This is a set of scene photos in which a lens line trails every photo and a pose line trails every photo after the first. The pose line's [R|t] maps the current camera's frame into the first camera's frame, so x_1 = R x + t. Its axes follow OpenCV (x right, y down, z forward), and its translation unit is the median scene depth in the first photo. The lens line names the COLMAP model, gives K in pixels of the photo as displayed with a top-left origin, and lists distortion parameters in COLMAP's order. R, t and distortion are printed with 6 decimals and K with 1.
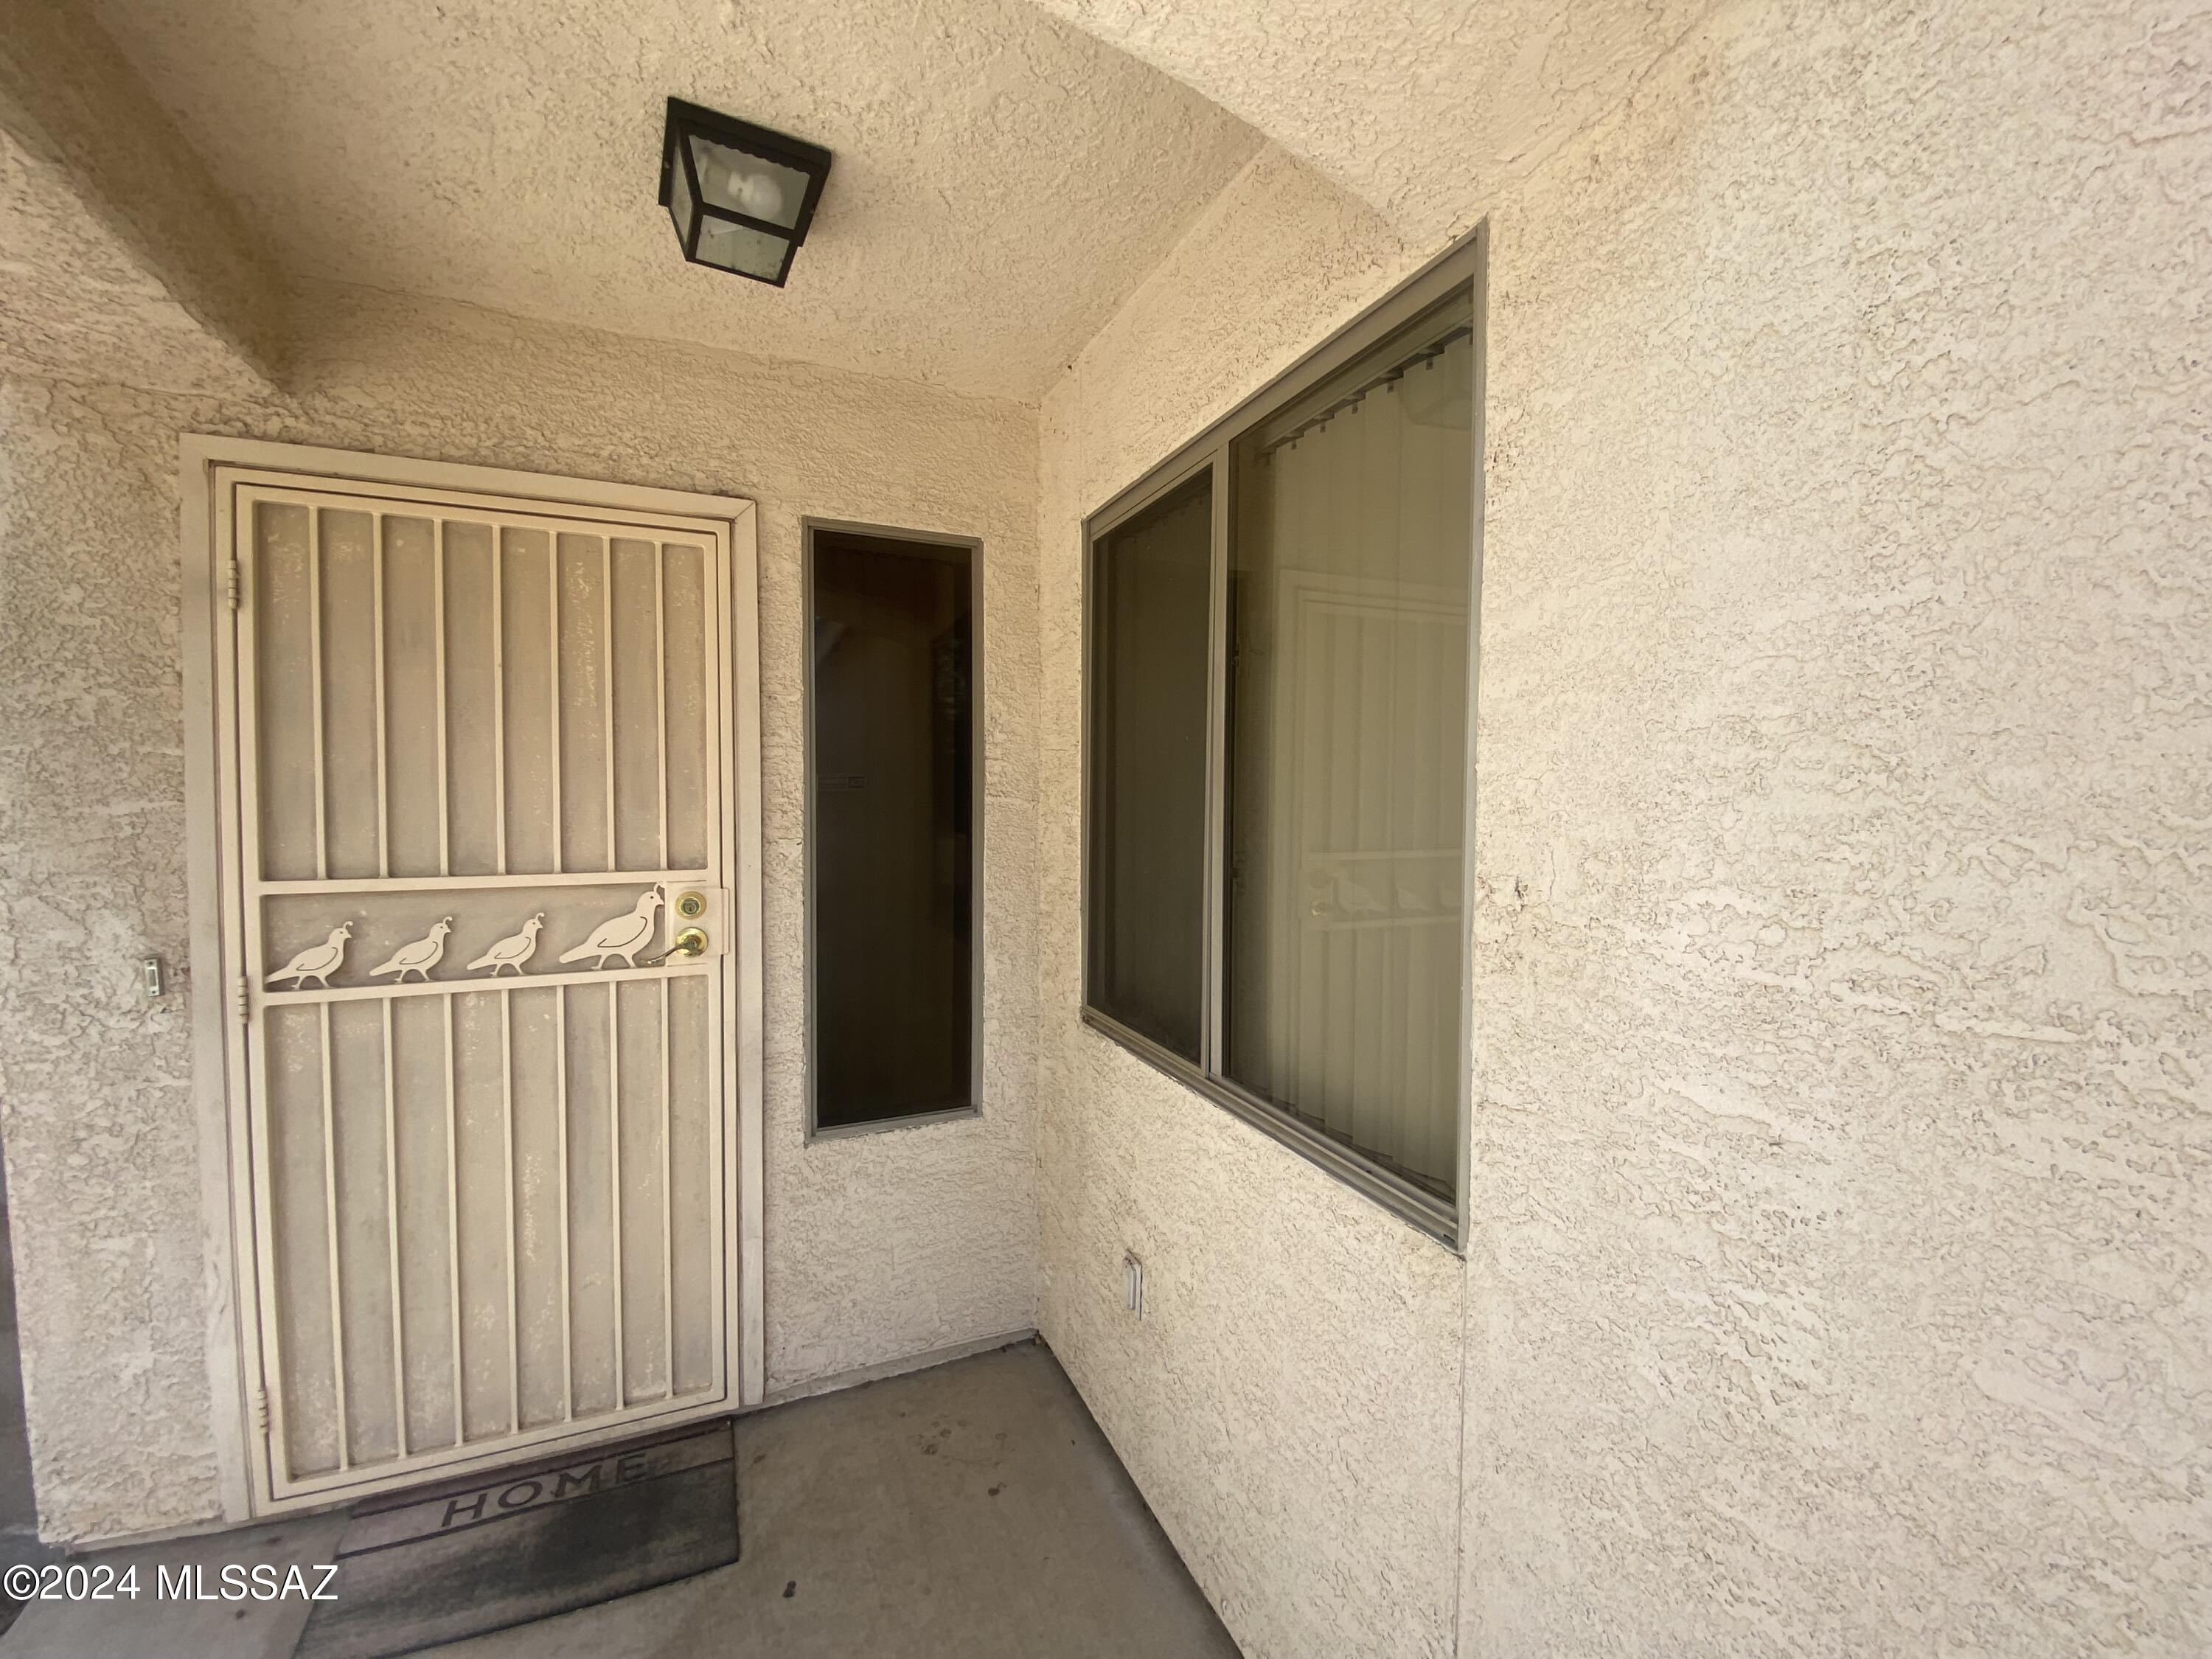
lens RADIAL K [[888.8, 0, 1111.7], [0, 888.8, 829.1], [0, 0, 1]] dist [0.008916, -0.017080]
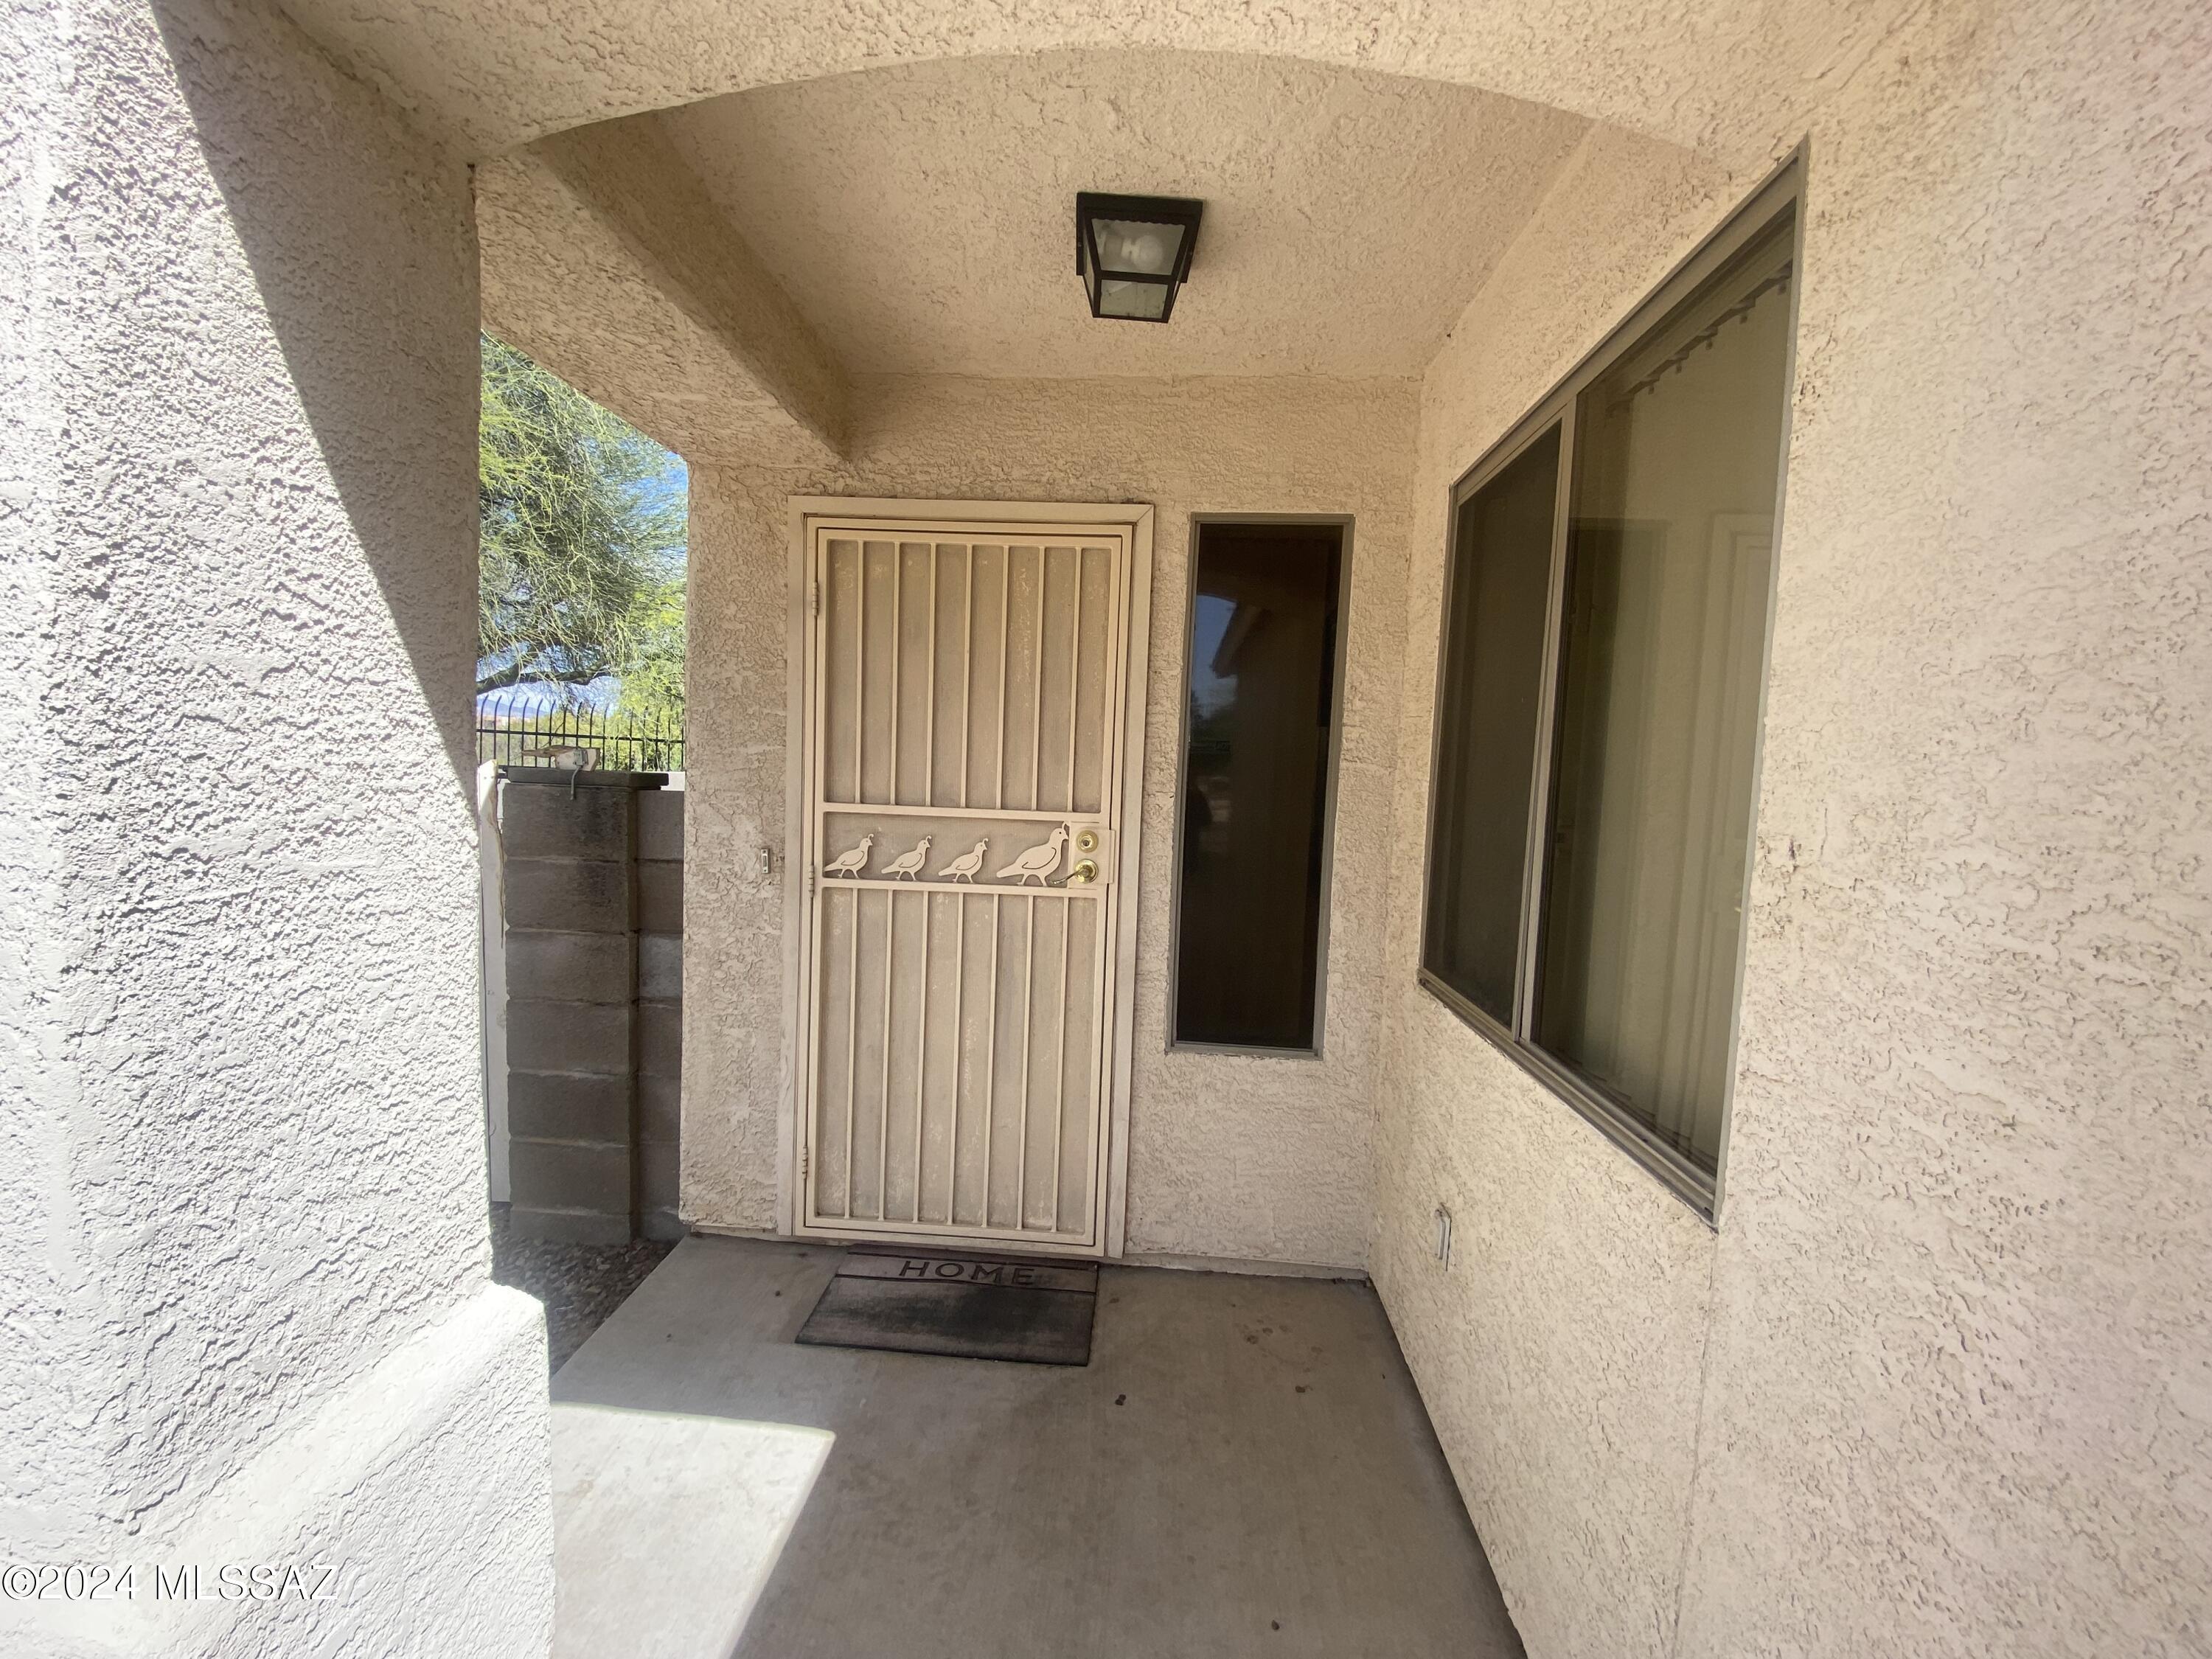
lens RADIAL K [[888.8, 0, 1111.7], [0, 888.8, 829.1], [0, 0, 1]] dist [0.008916, -0.017080]
pose [[0.887655, 0.061182, -0.456426, 0.160481], [-0.050921, 0.998098, 0.034761, 0.033066], [0.457685, -0.007615, 0.889082, -0.110987]]
